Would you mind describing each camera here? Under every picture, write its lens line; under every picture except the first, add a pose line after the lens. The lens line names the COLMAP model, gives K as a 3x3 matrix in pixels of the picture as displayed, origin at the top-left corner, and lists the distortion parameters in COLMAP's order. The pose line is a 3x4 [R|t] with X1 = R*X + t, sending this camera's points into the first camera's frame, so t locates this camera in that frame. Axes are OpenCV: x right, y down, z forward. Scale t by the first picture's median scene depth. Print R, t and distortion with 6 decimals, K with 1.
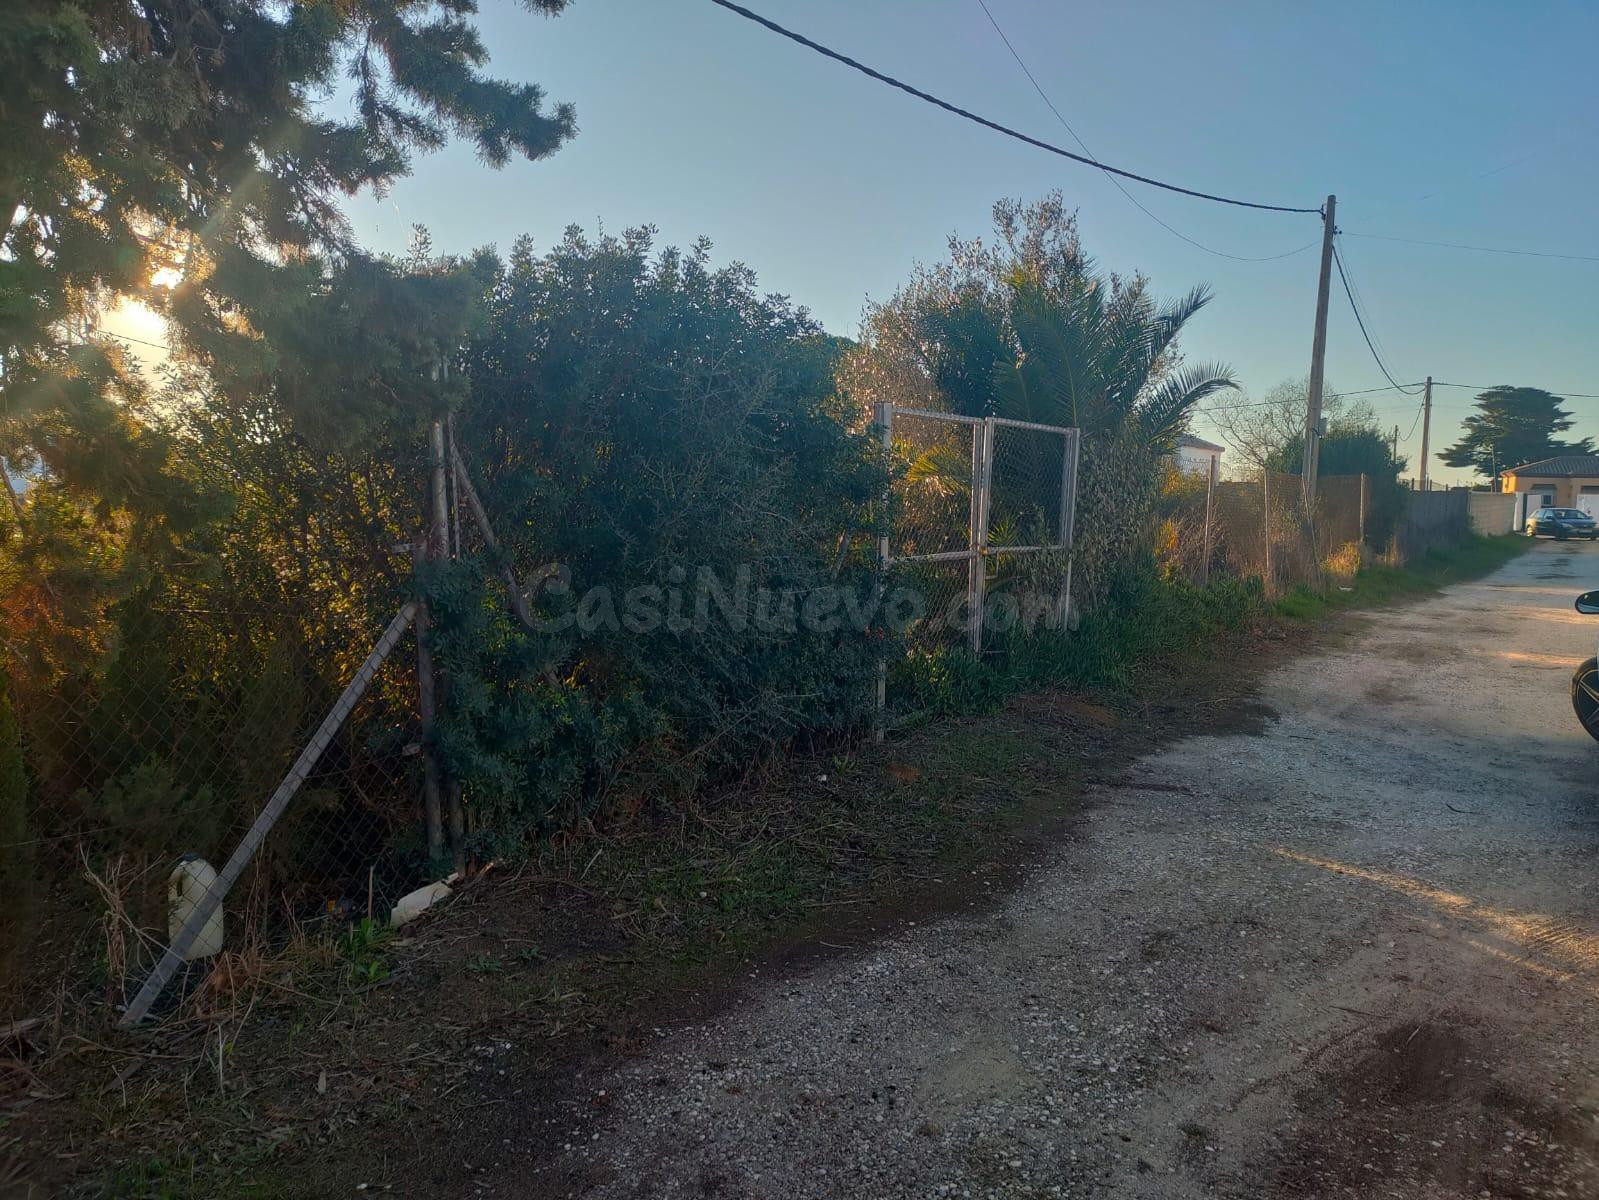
lens RADIAL K [[1313.0, 0, 797.7], [0, 1313.0, 602.0], [0, 0, 1]] dist [0.034225, -0.001783]
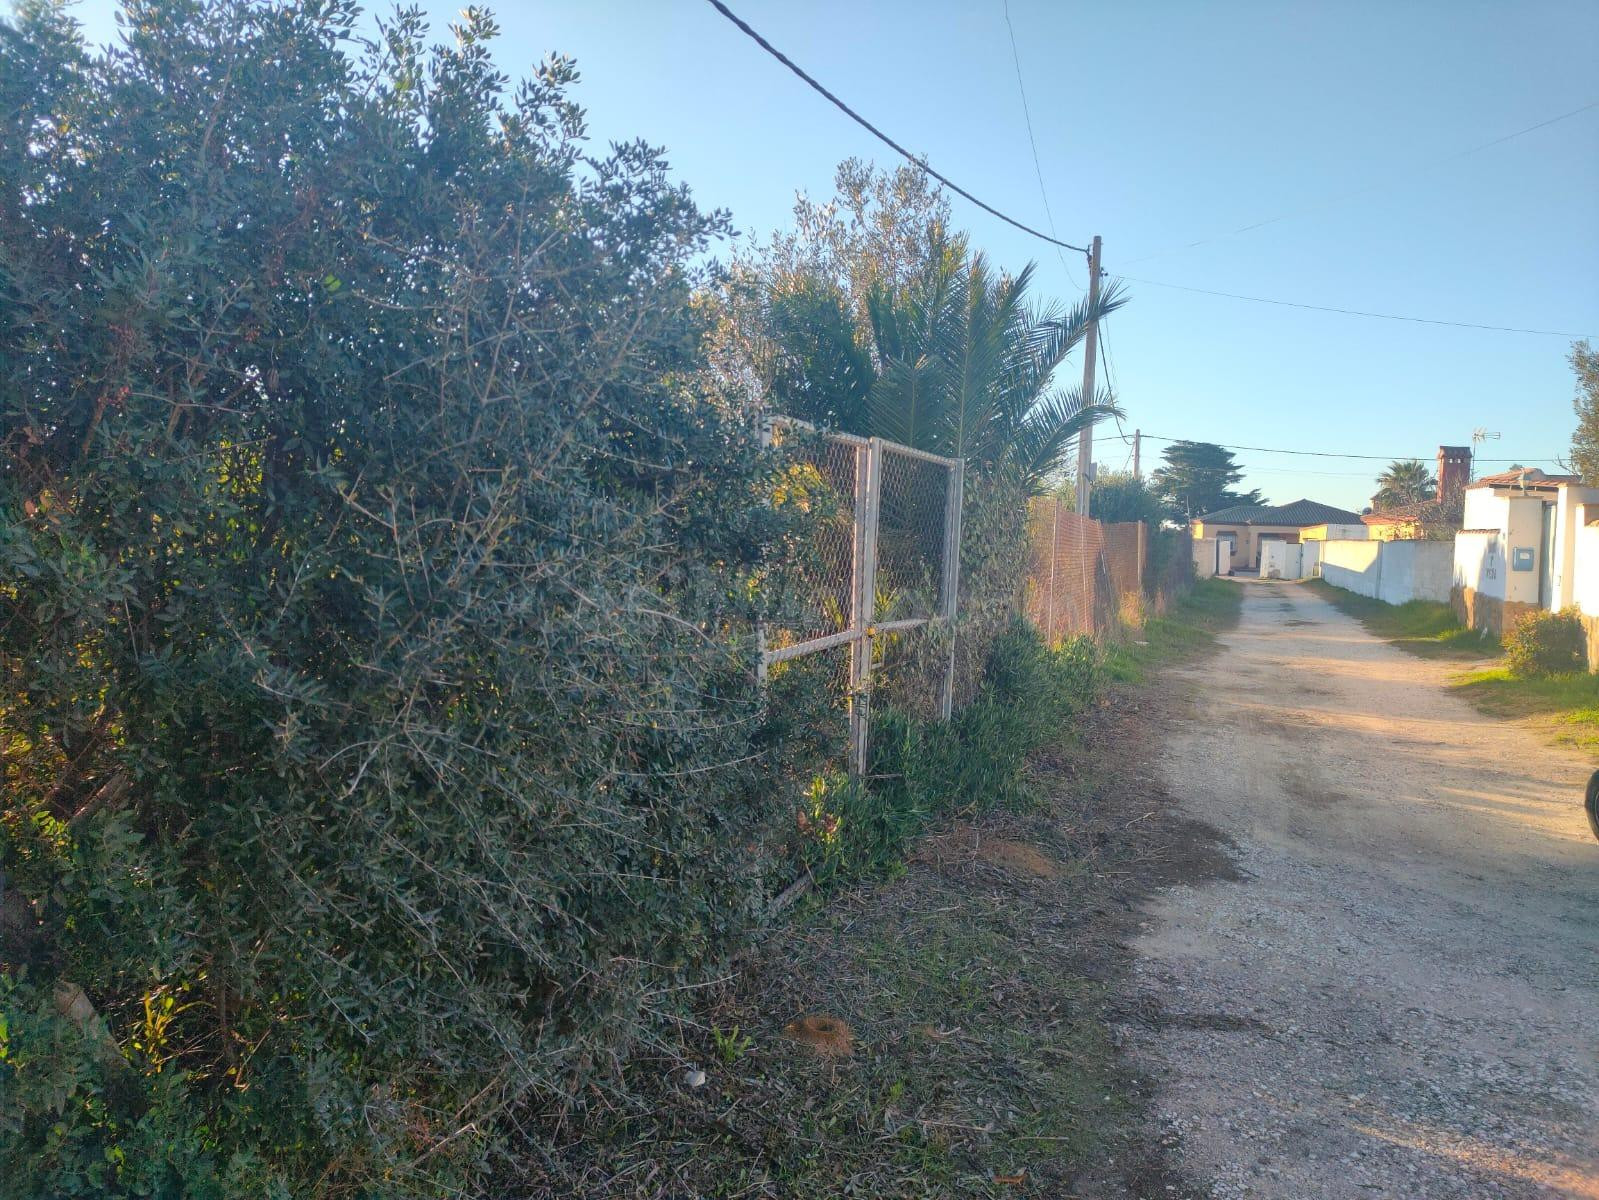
lens RADIAL K [[1313.0, 0, 797.7], [0, 1313.0, 602.0], [0, 0, 1]] dist [0.034225, -0.001783]
pose [[0.979478, -0.006780, 0.201438, -0.030713], [0.013376, 0.999417, -0.031402, -0.028271], [-0.201107, 0.033452, 0.978998, 0.285167]]
